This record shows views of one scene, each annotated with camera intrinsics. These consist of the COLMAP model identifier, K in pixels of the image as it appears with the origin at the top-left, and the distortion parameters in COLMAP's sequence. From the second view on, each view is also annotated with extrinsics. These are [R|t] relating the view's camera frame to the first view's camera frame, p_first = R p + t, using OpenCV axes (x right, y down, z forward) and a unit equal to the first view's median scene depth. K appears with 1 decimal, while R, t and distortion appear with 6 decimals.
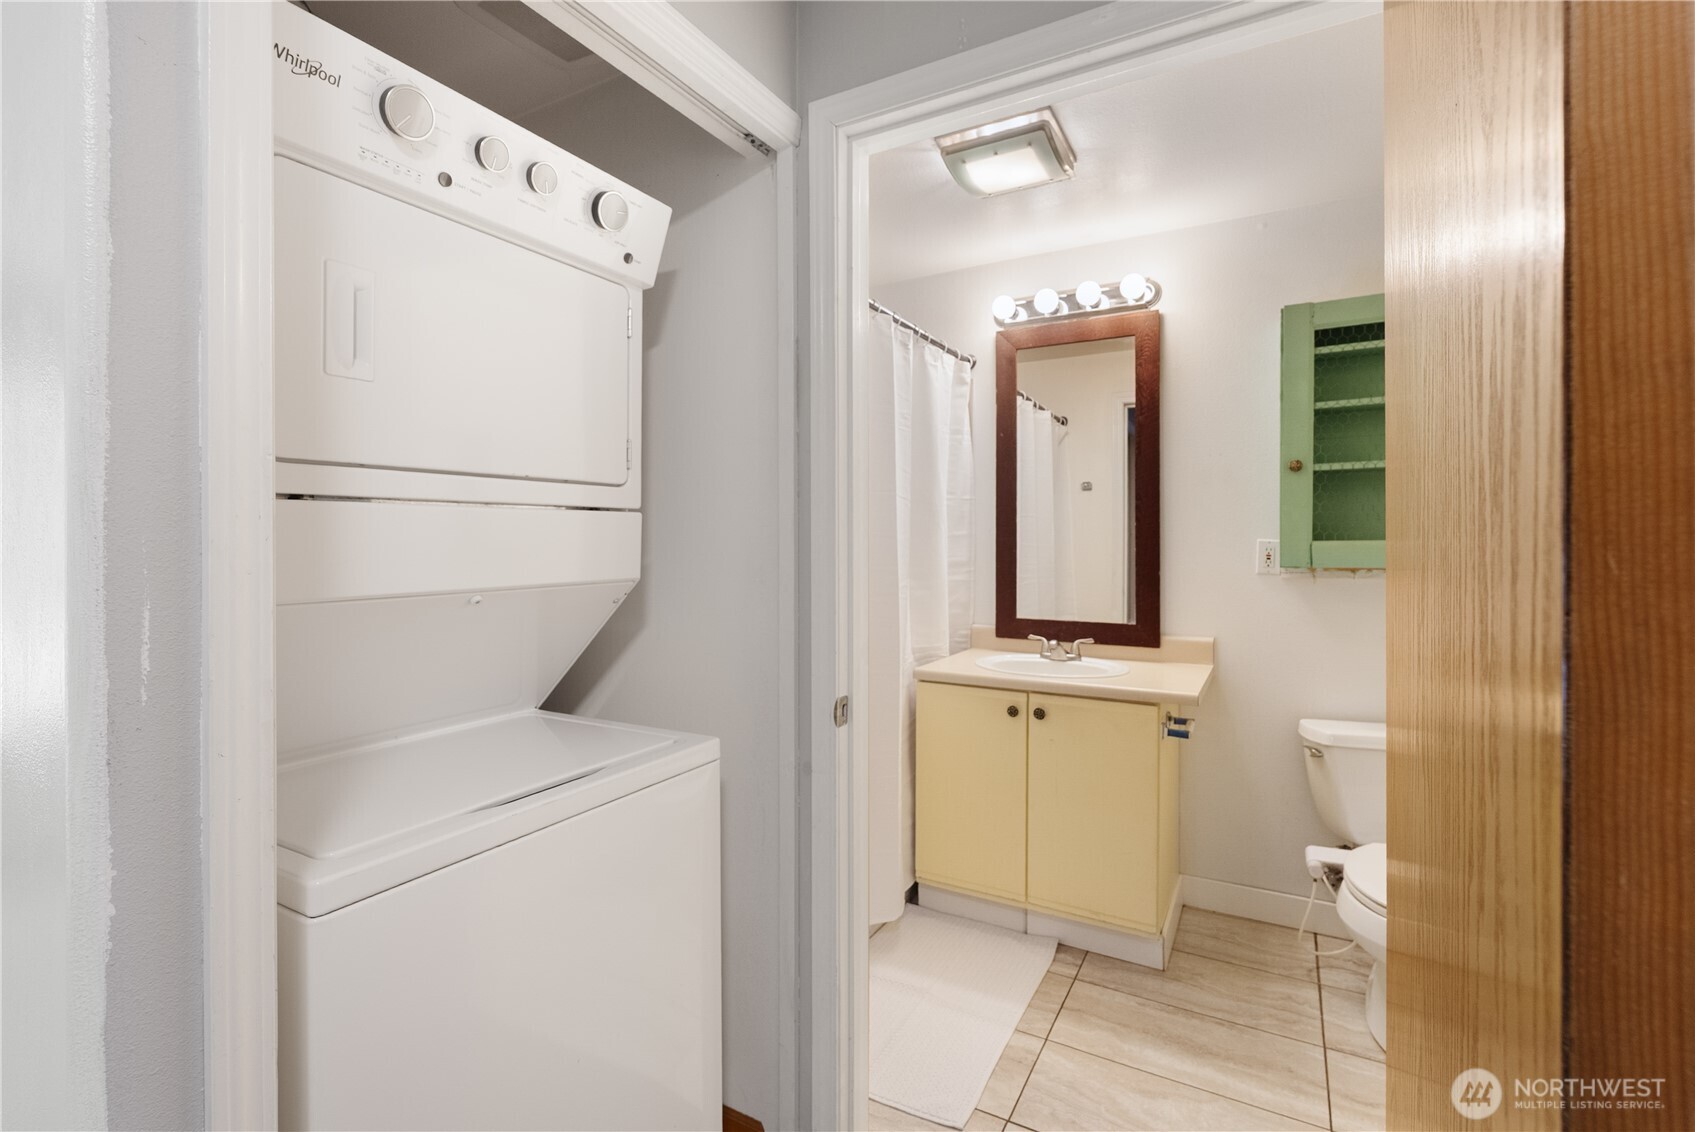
lens RADIAL K [[782.7, 0, 846.3], [0, 782.7, 534.5], [0, 0, 1]] dist [-0.010498, 0.000160]
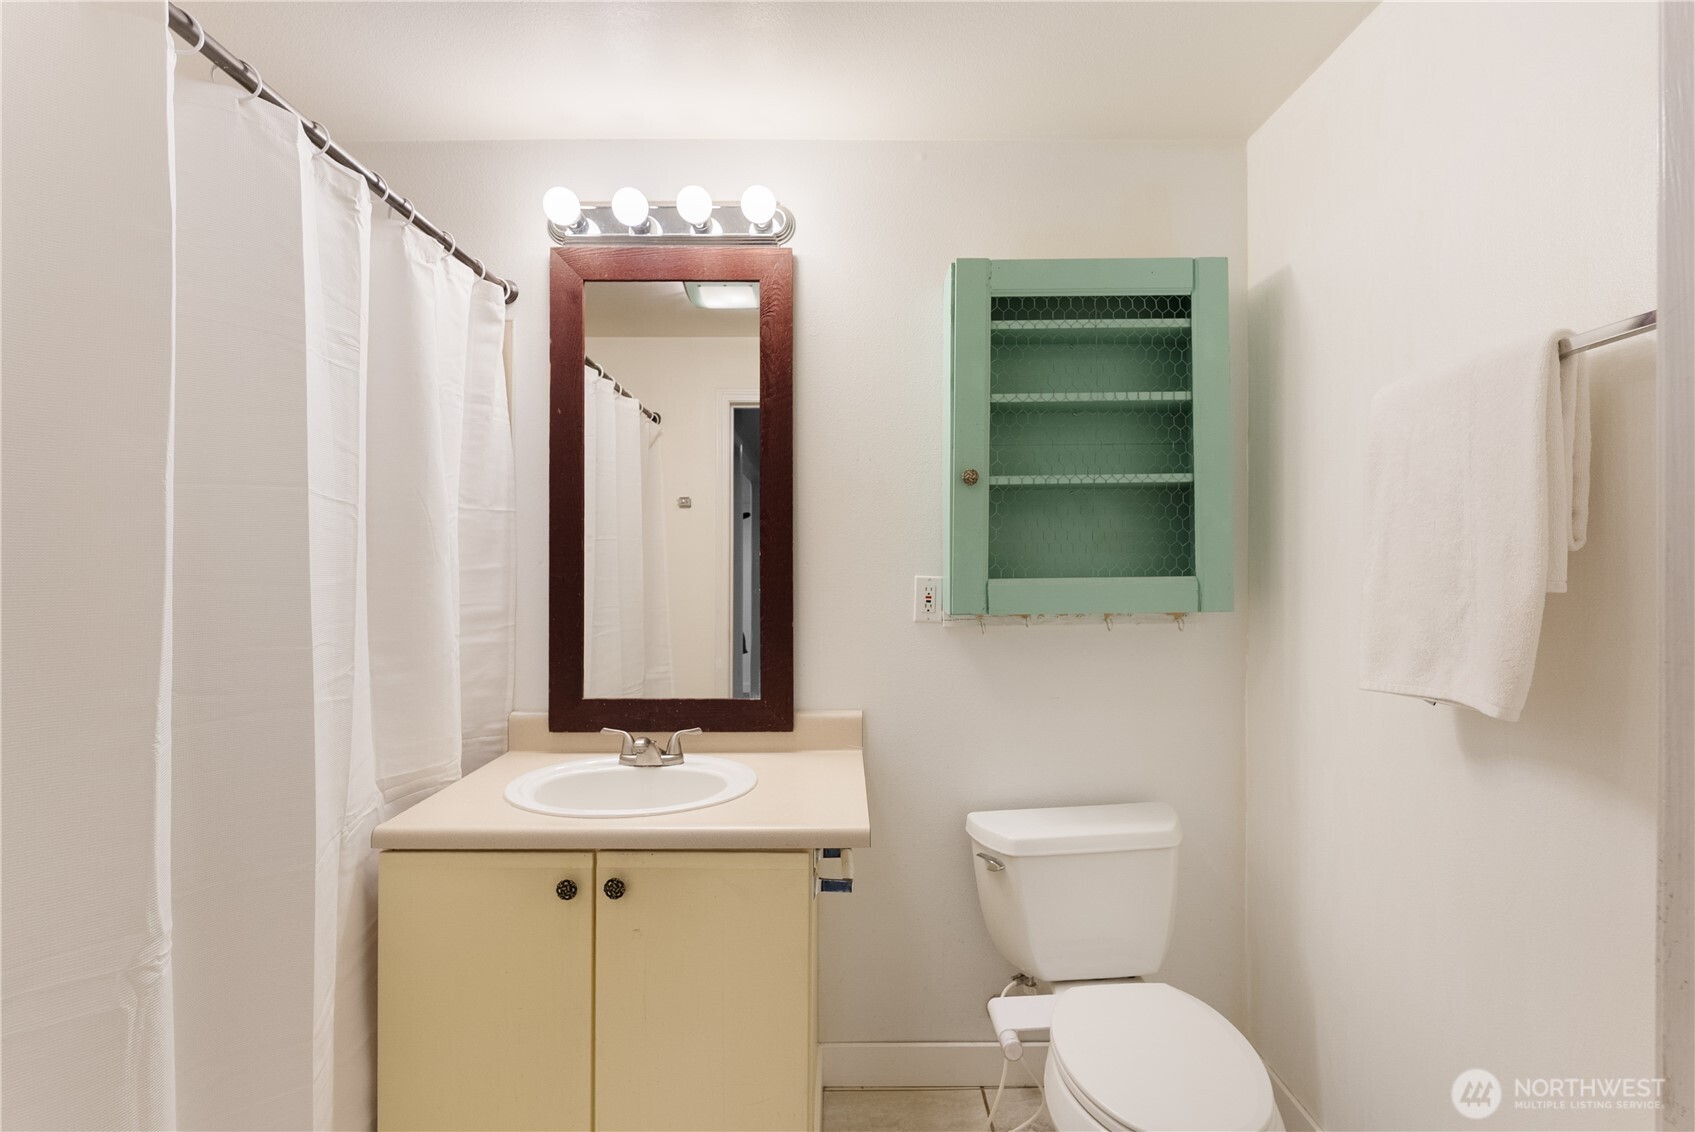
lens RADIAL K [[759.6, 0, 847.5], [0, 759.6, 566.0], [0, 0, 1]] dist [0.000055, 0.000160]
pose [[0.867819, -0.003417, 0.496868, 0.104160], [-0.002713, 0.999929, 0.011615, -0.010678], [-0.496872, -0.011428, 0.867748, 0.380636]]
